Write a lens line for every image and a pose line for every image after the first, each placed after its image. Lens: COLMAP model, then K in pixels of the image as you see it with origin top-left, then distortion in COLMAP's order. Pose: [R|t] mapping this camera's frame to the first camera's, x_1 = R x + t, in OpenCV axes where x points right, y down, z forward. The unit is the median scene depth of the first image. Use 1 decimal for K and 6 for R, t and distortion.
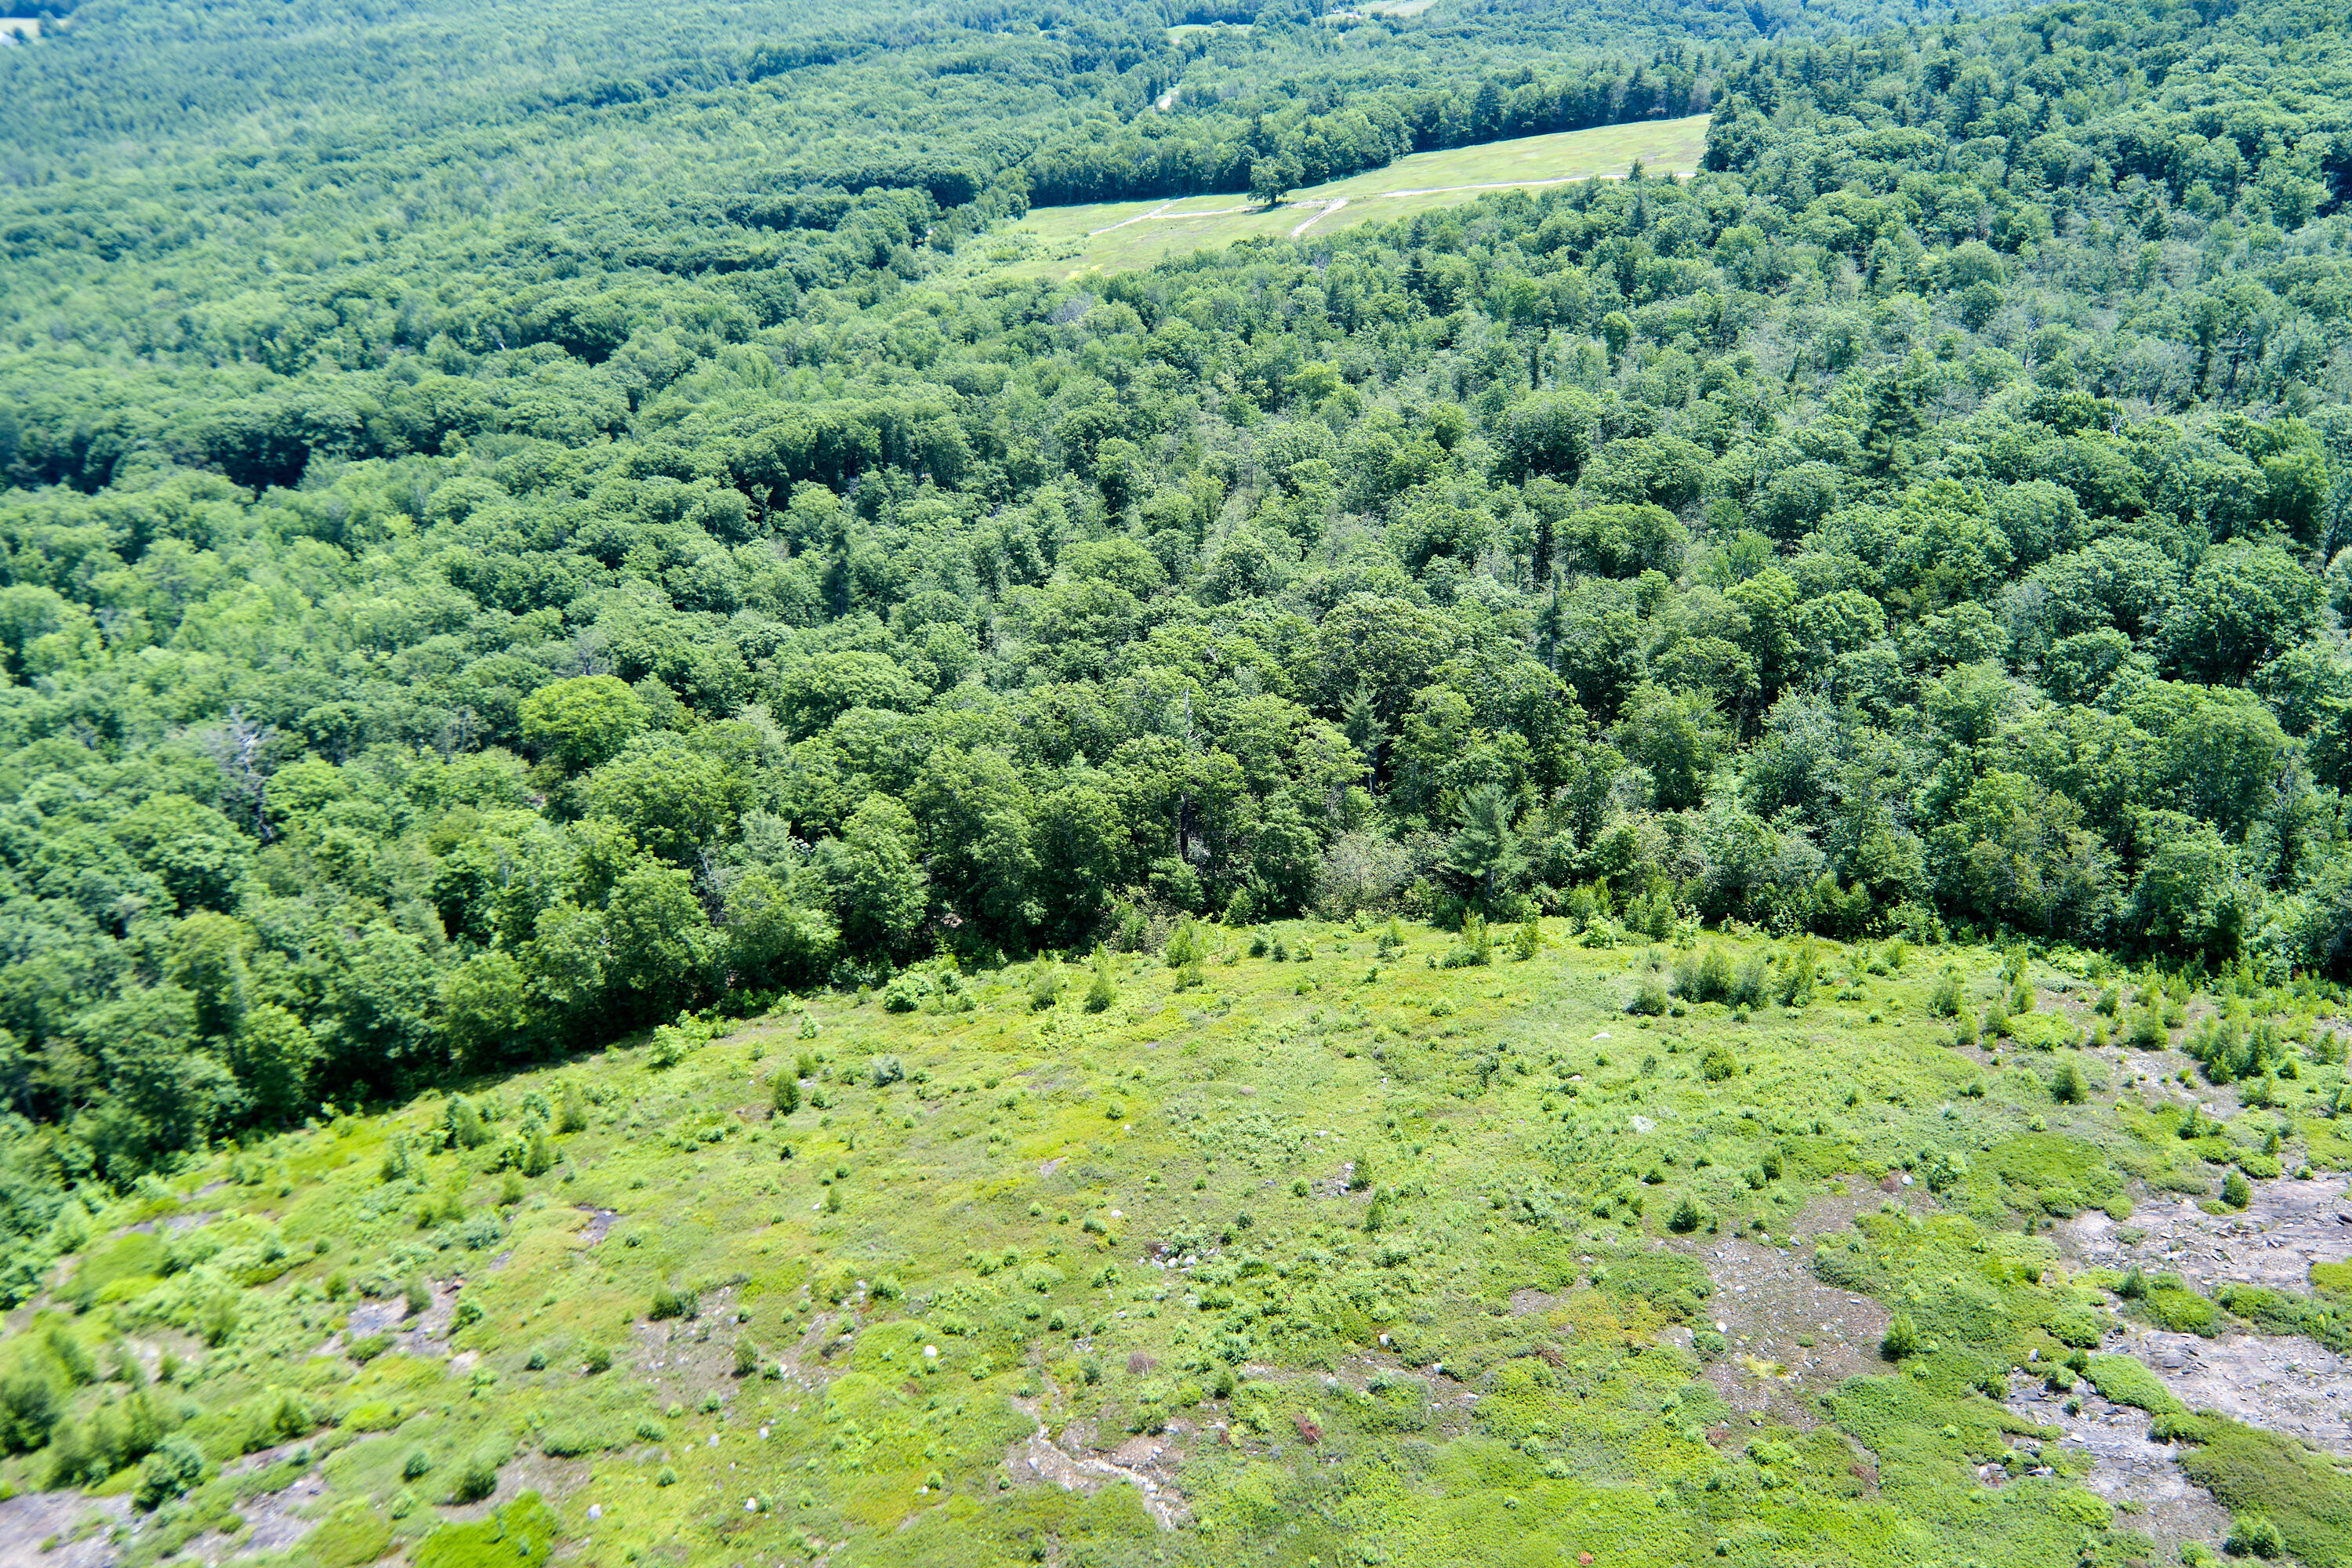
lens RADIAL K [[1899.0, 0, 1164.4], [0, 1899.0, 793.4], [0, 0, 1]] dist [0.045175, -0.043321]
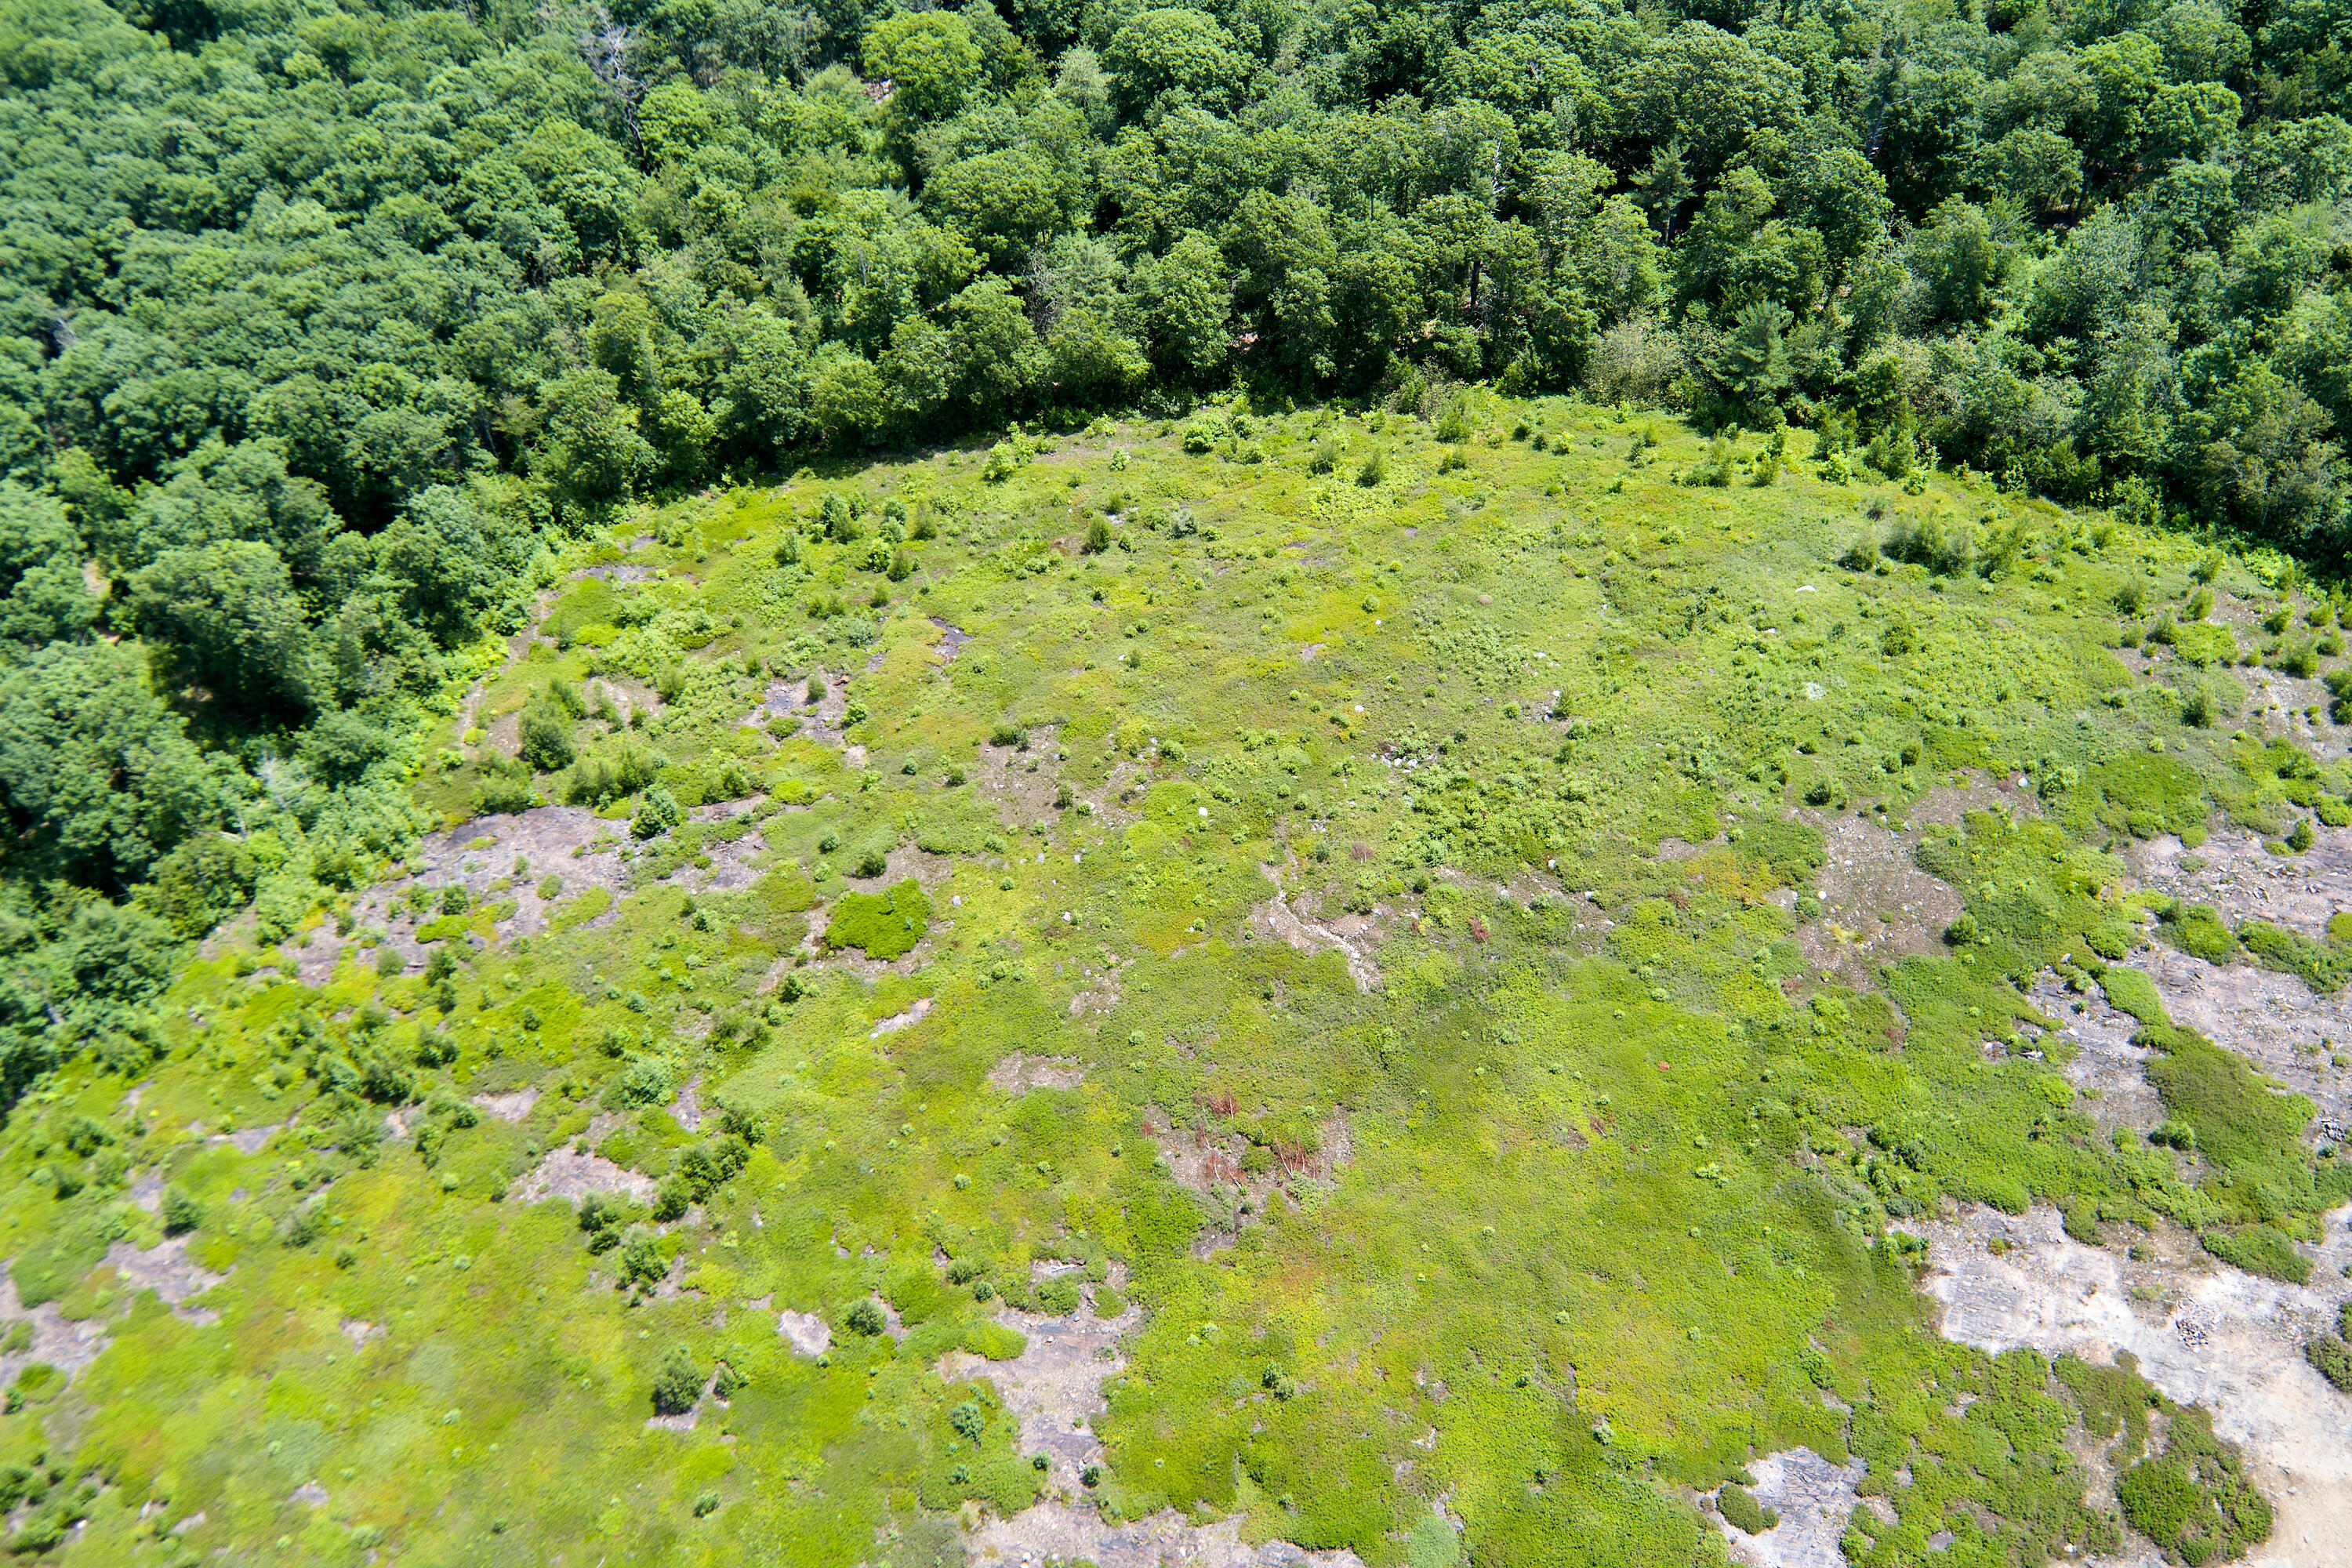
lens RADIAL K [[1914.1, 0, 1162.9], [0, 1914.1, 776.0], [0, 0, 1]] dist [0.057385, -0.073460]
pose [[0.984507, 0.136733, -0.109775, -0.006371], [-0.076979, 0.899523, 0.430037, -0.211811], [0.157546, -0.414924, 0.896112, -0.123934]]
